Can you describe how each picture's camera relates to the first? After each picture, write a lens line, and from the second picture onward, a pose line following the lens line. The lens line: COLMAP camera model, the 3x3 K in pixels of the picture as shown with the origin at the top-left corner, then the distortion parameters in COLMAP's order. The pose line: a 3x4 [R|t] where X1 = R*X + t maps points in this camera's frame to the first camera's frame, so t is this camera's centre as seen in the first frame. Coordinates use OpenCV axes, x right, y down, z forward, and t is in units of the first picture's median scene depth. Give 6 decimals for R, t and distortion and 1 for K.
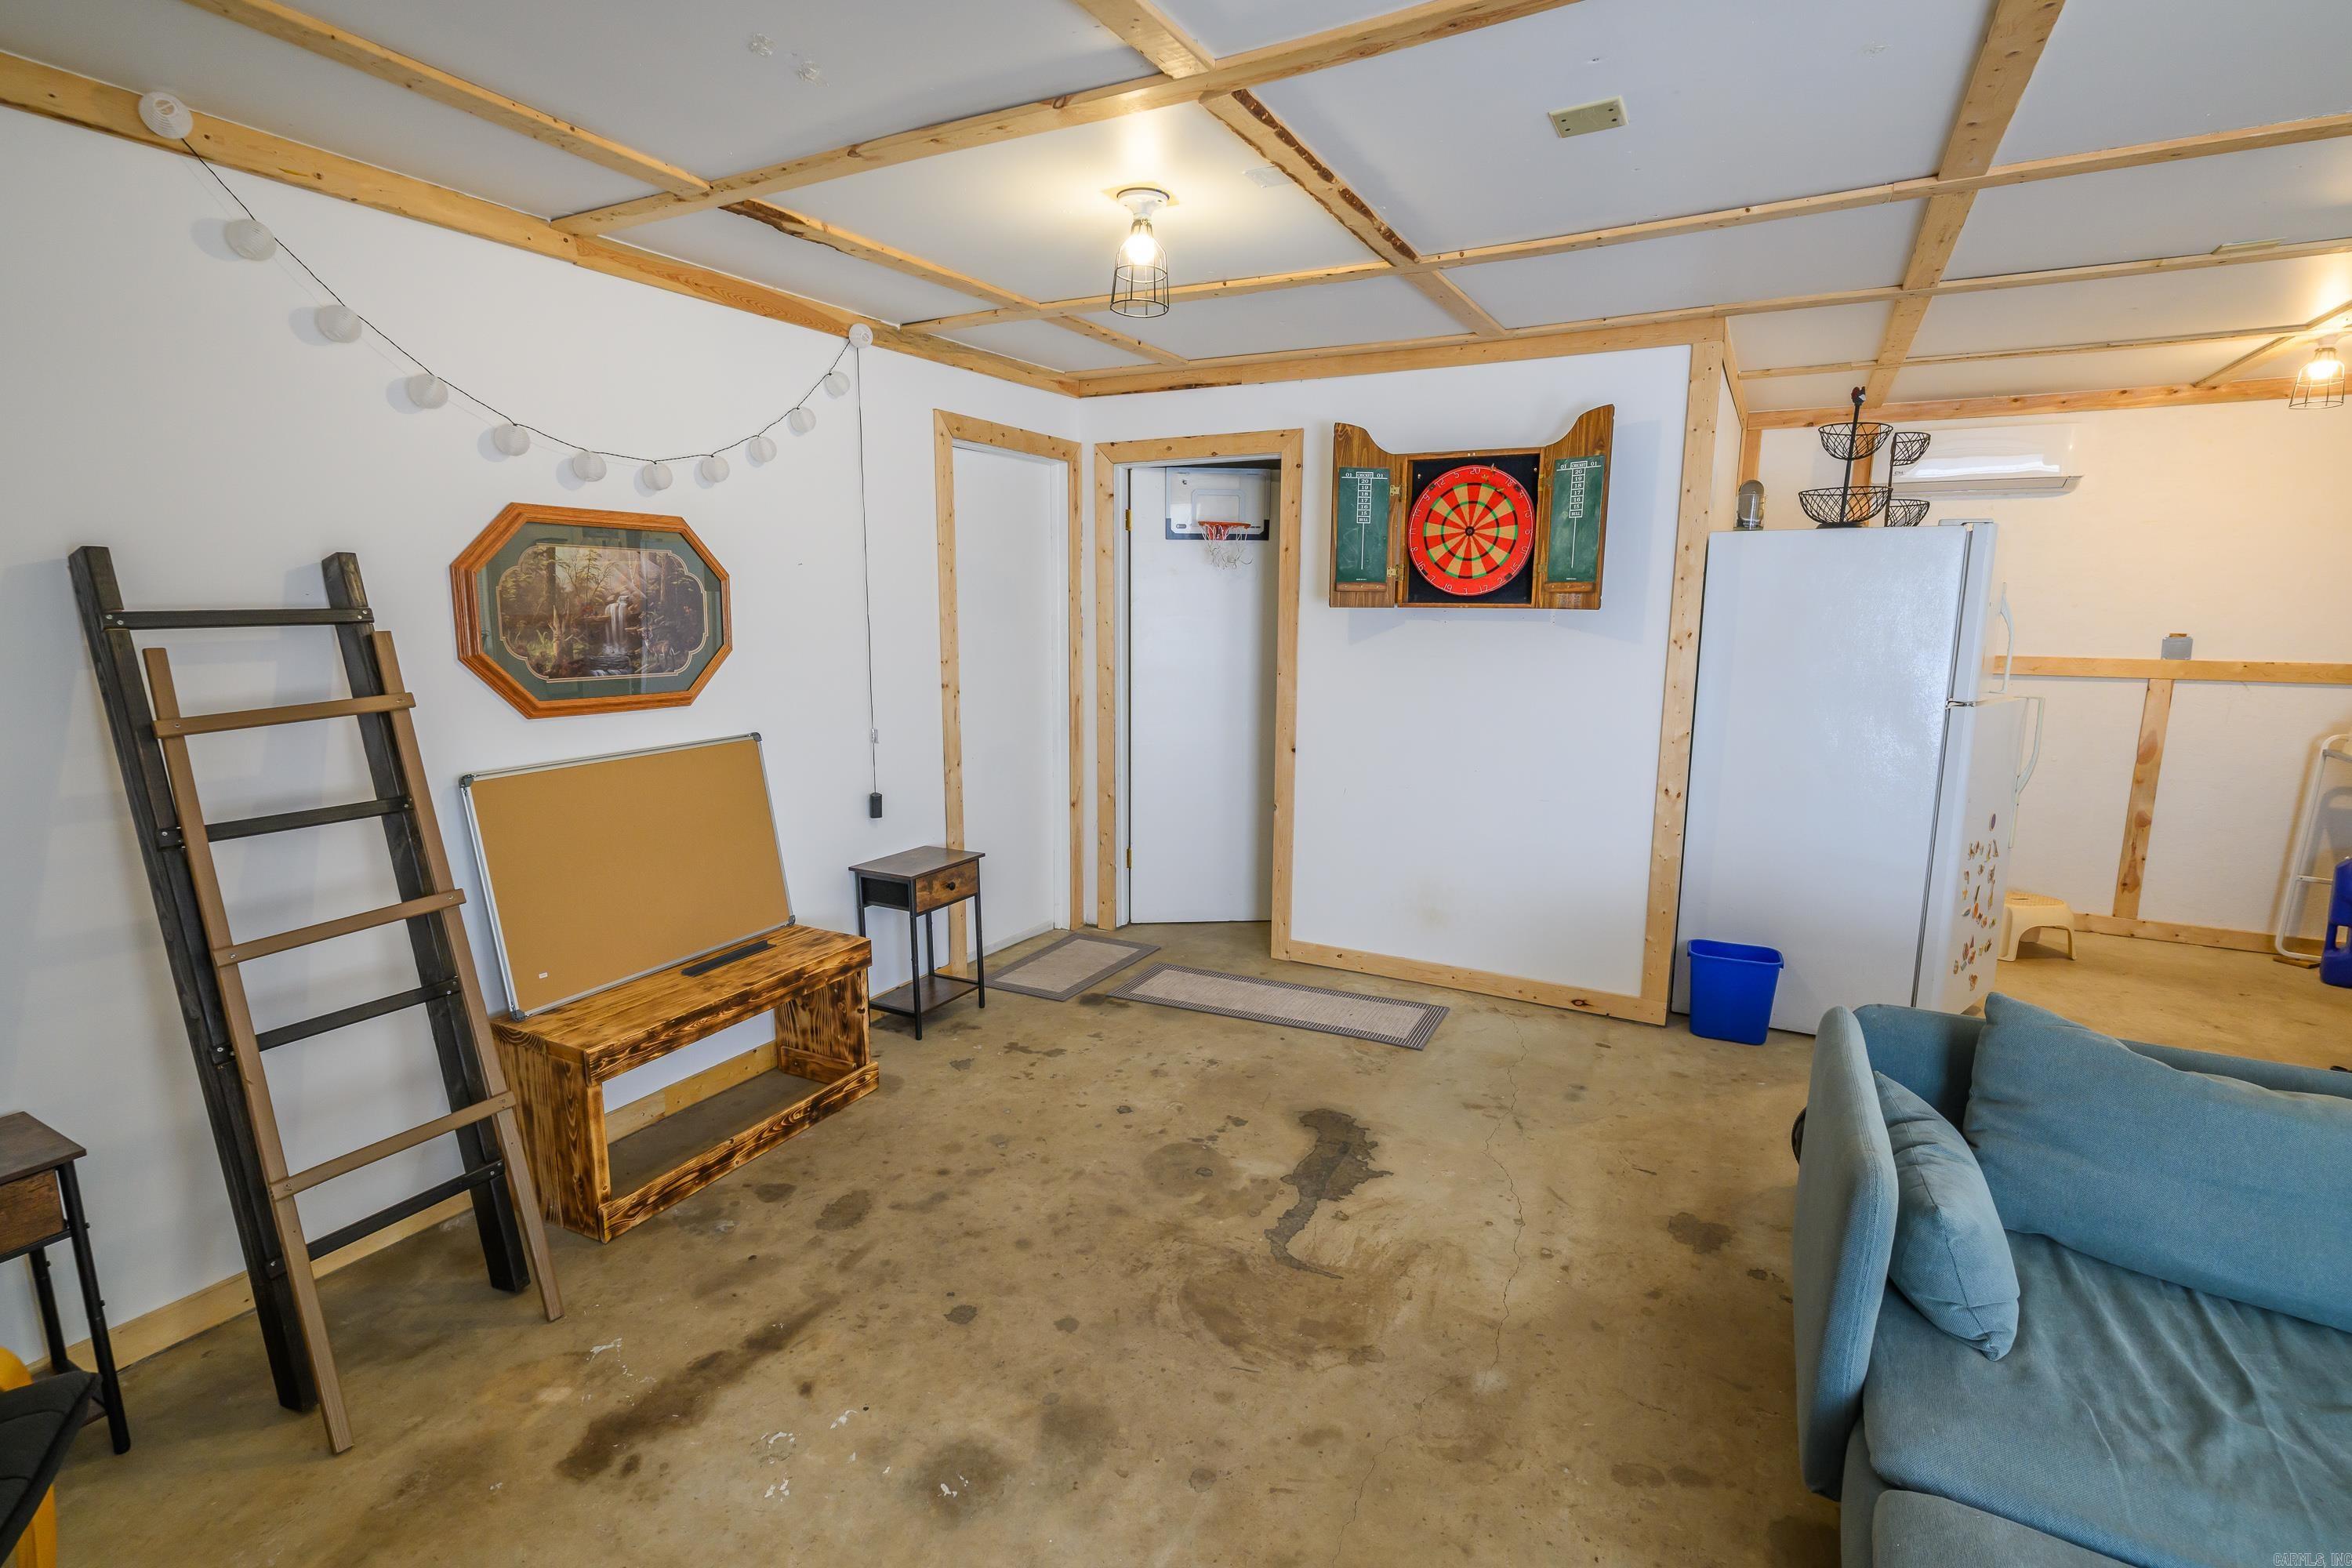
lens RADIAL K [[1105.3, 0, 1161.9], [0, 1105.3, 790.7], [0, 0, 1]] dist [0.002503, -0.000366]
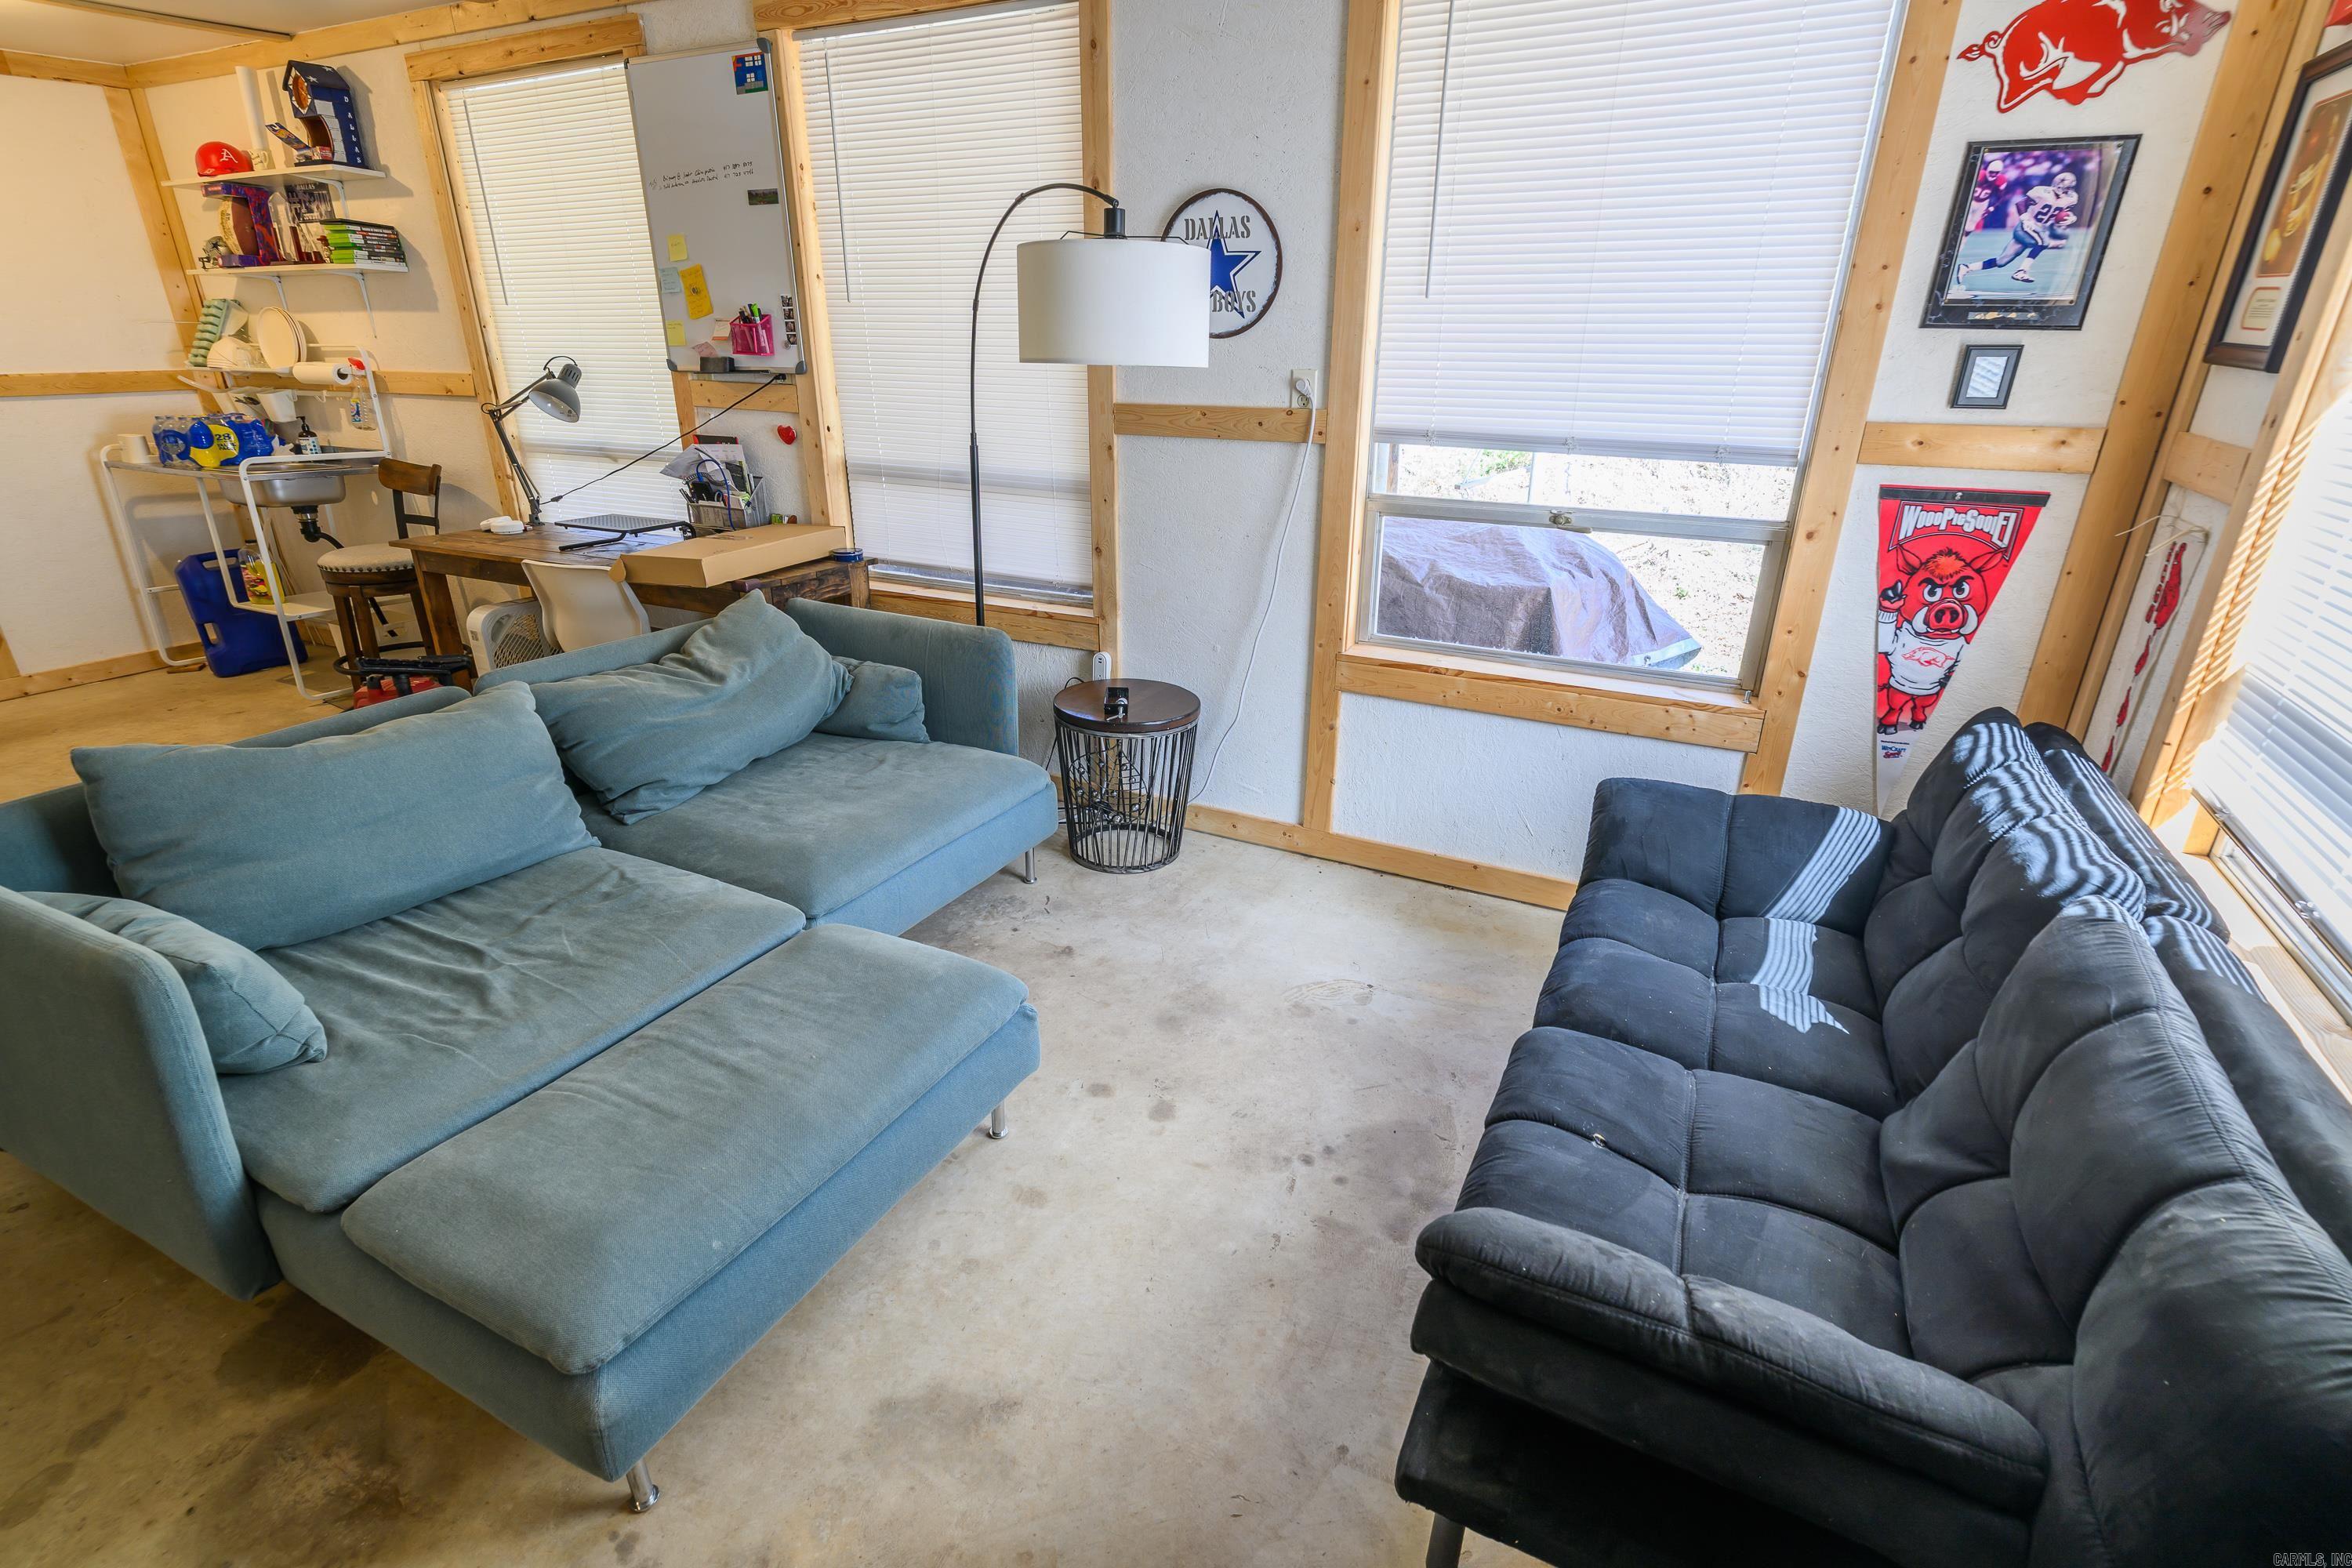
lens RADIAL K [[1105.3, 0, 1161.9], [0, 1105.3, 790.7], [0, 0, 1]] dist [0.002503, -0.000366]
pose [[-0.030812, -0.386432, 0.921803, -0.119163], [0.167909, 0.907134, 0.385895, 0.020456], [-0.985321, 0.166669, 0.036935, 0.144504]]
